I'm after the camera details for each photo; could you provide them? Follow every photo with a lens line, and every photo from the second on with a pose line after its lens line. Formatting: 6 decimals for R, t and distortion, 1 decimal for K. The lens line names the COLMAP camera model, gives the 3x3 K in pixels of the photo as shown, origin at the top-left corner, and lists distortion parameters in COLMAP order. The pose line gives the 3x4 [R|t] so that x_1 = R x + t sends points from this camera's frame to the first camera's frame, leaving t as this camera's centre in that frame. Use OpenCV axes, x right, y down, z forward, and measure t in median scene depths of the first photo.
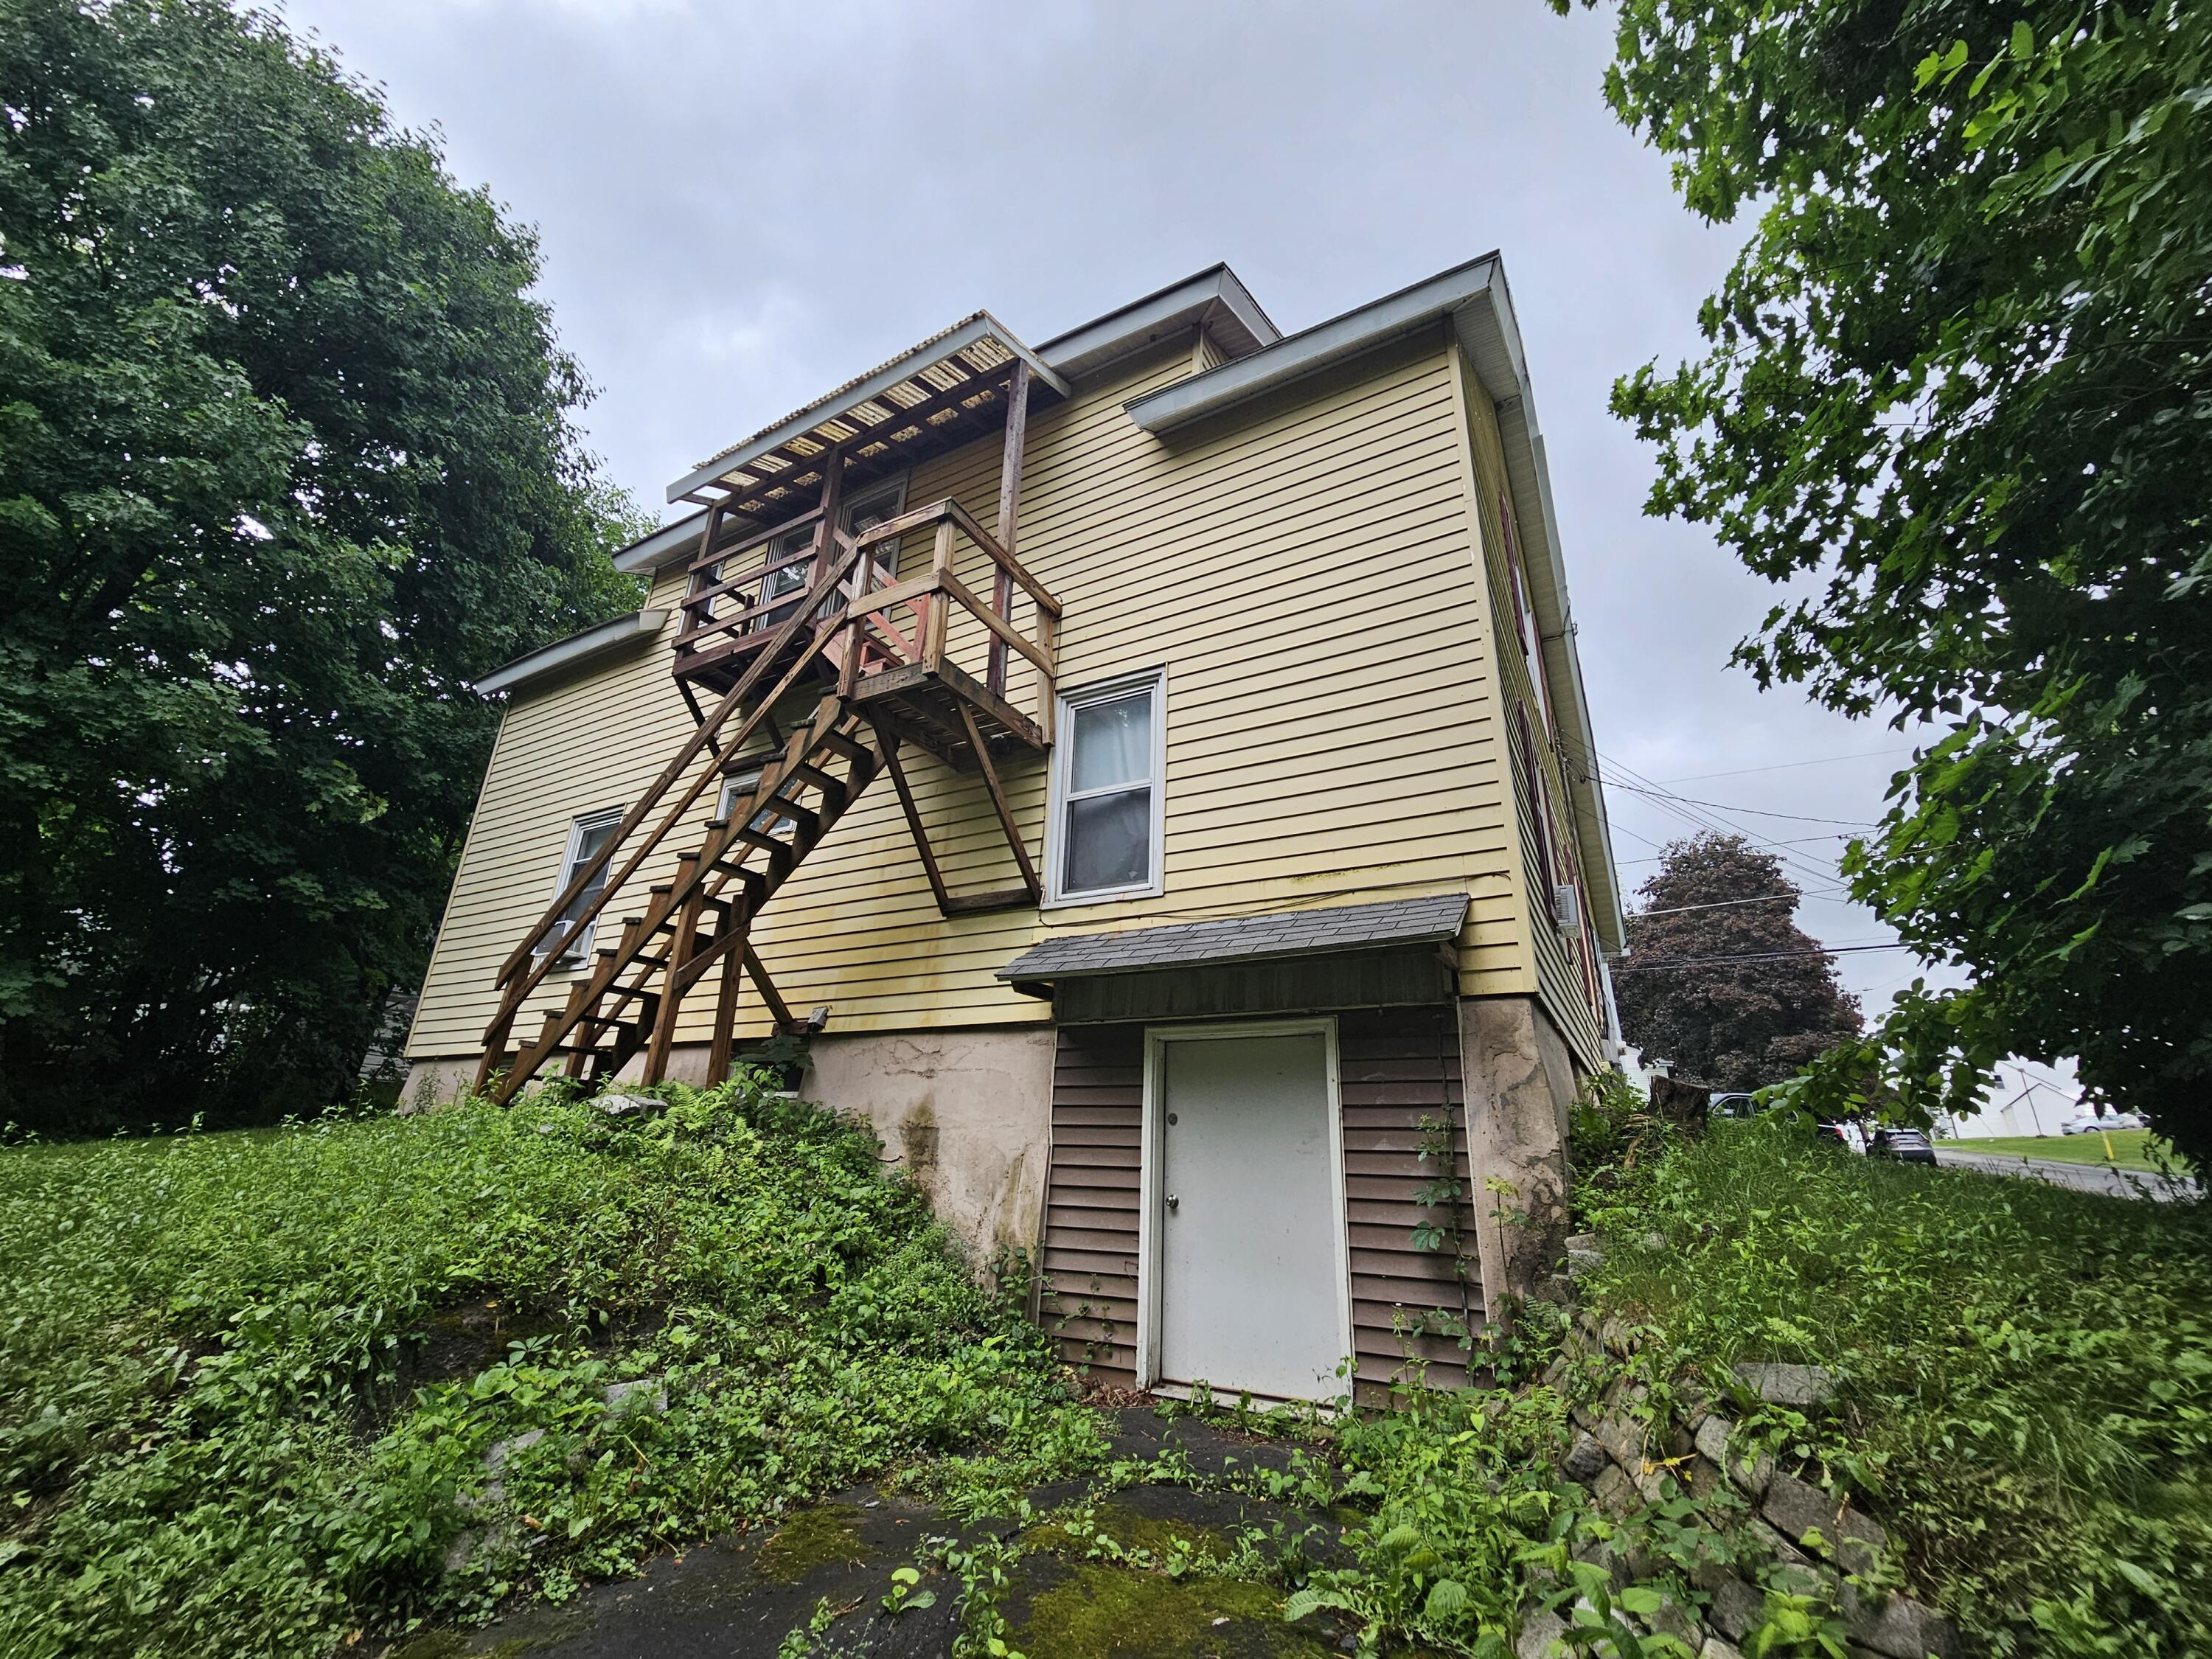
lens RADIAL K [[894.0, 0, 1113.7], [0, 894.0, 844.0], [0, 0, 1]] dist [-0.000130, 0.000008]
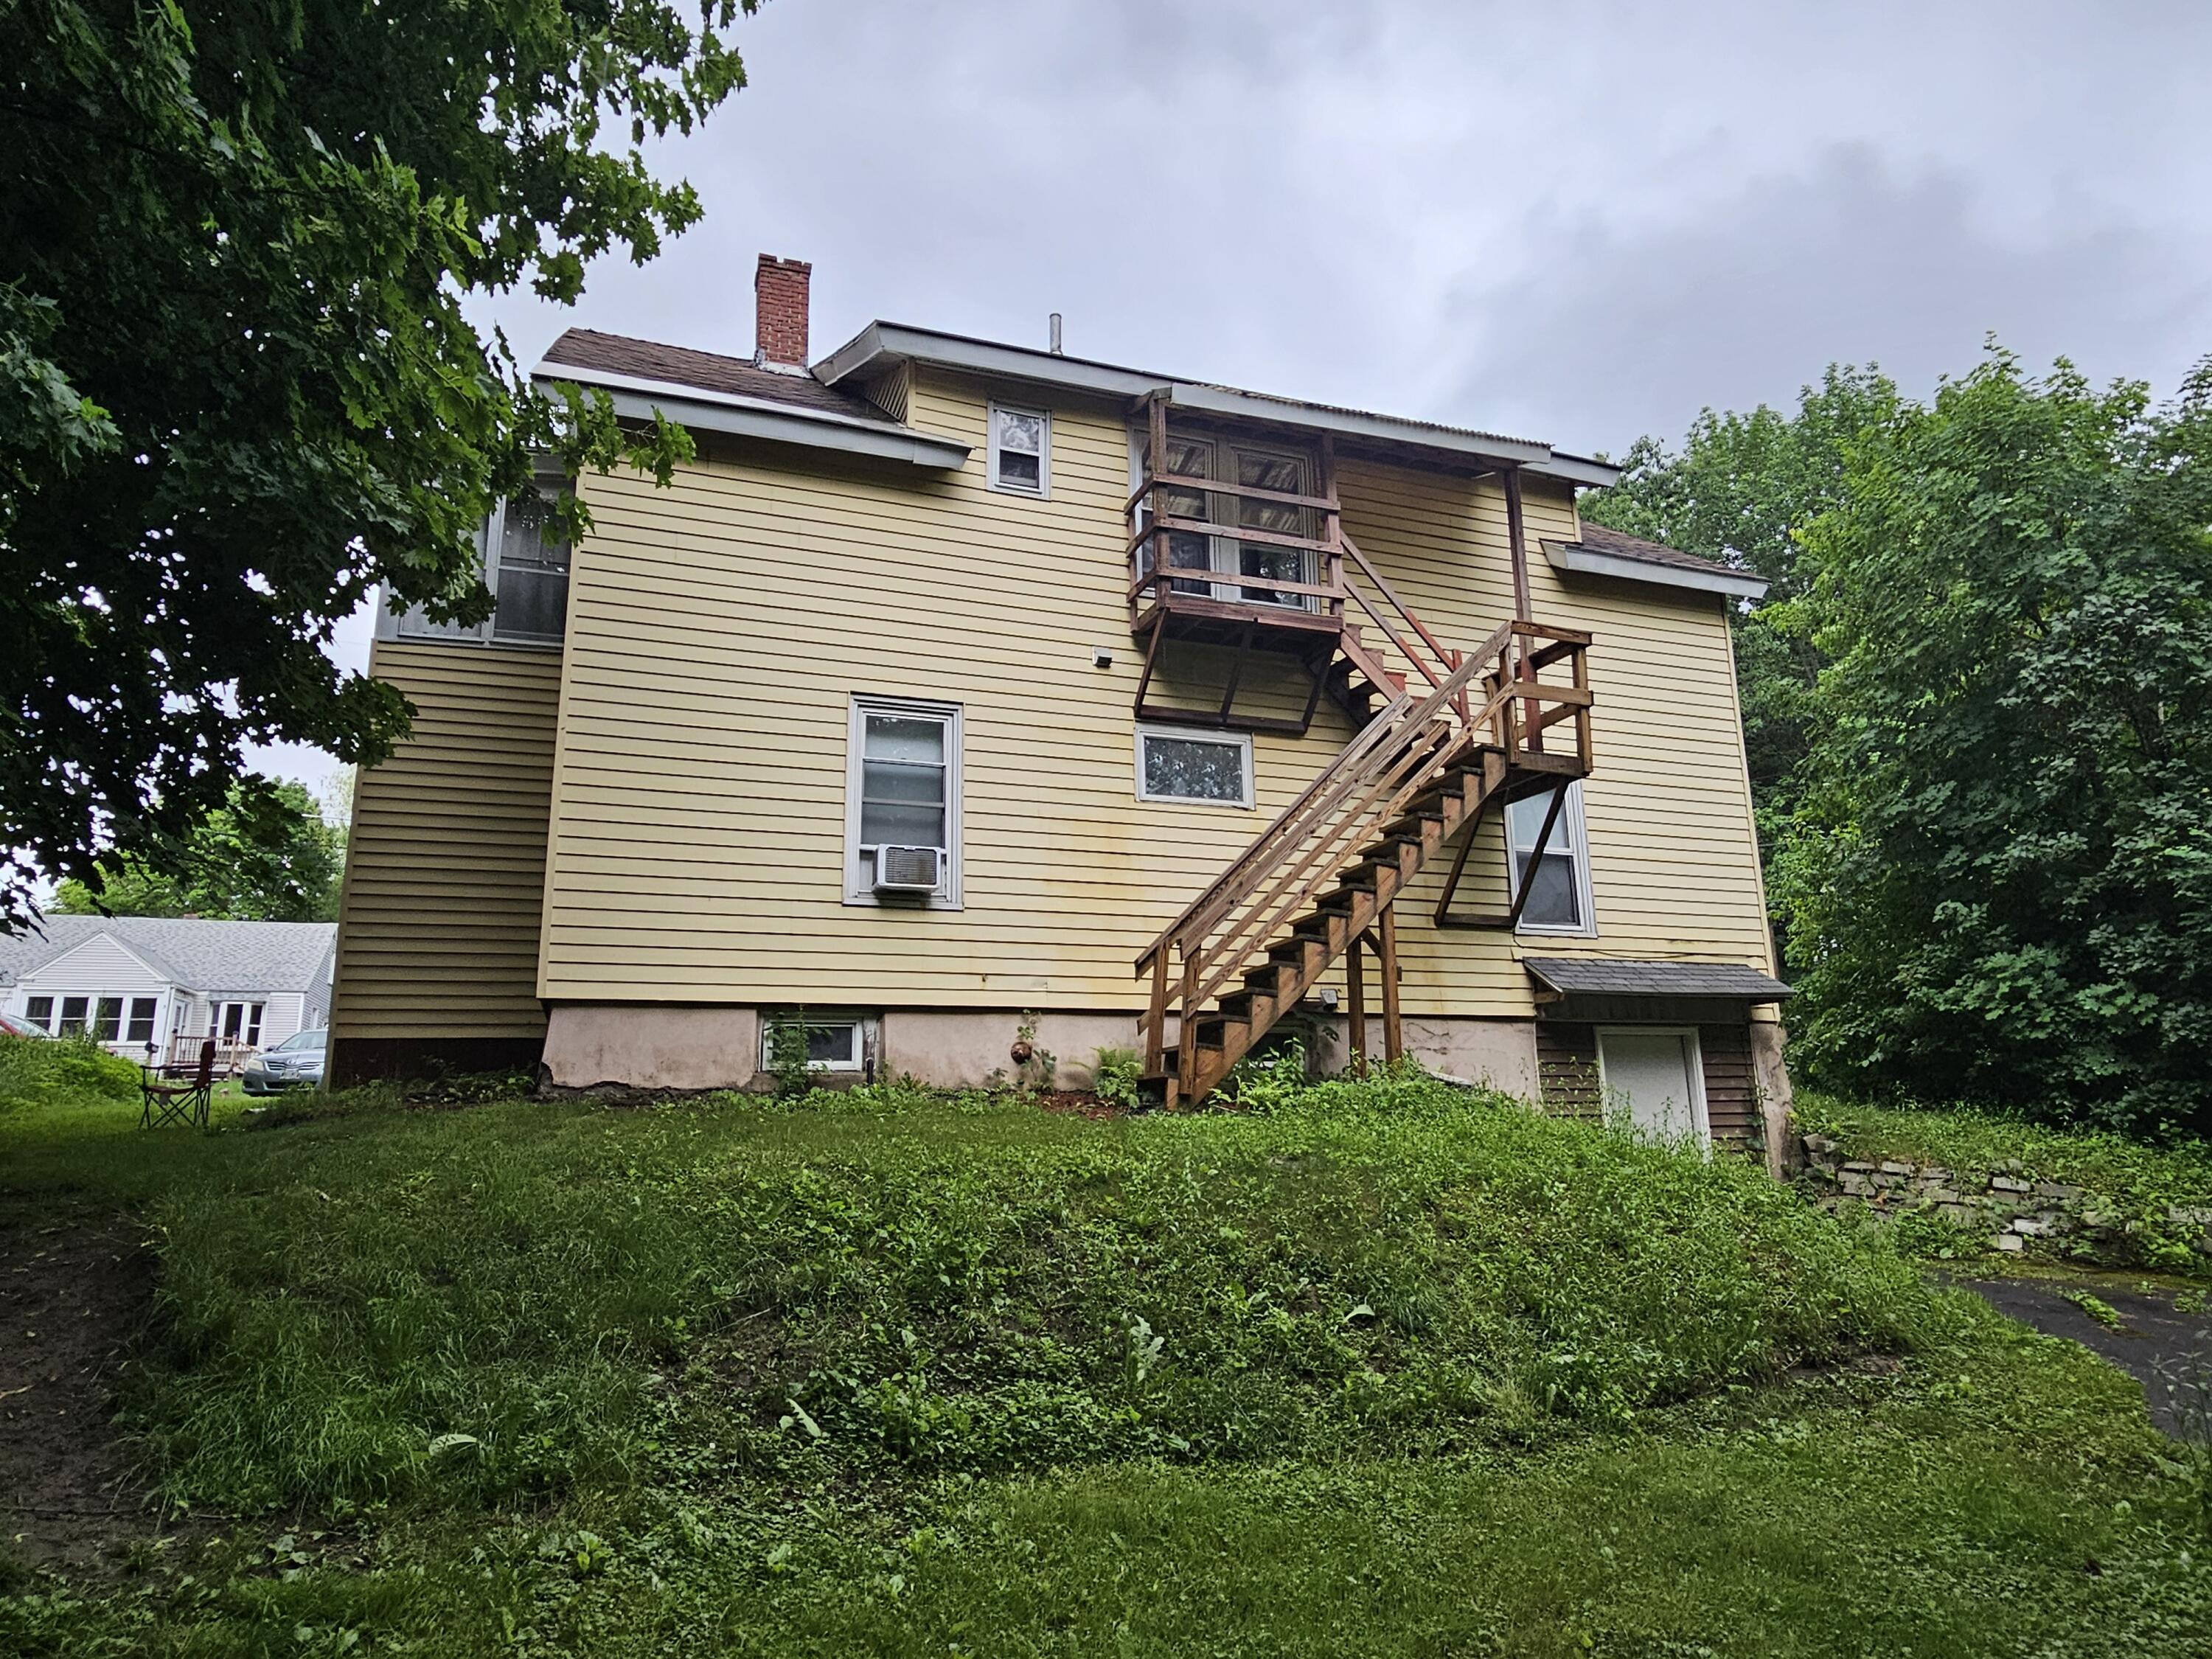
lens RADIAL K [[894.6, 0, 1107.4], [0, 894.6, 822.0], [0, 0, 1]] dist [-0.000197, 0.000004]
pose [[0.728270, 0.123800, 0.674015, -1.543195], [-0.228013, 0.971283, 0.067965, -0.045409], [-0.646246, -0.203181, 0.735584, 0.443556]]
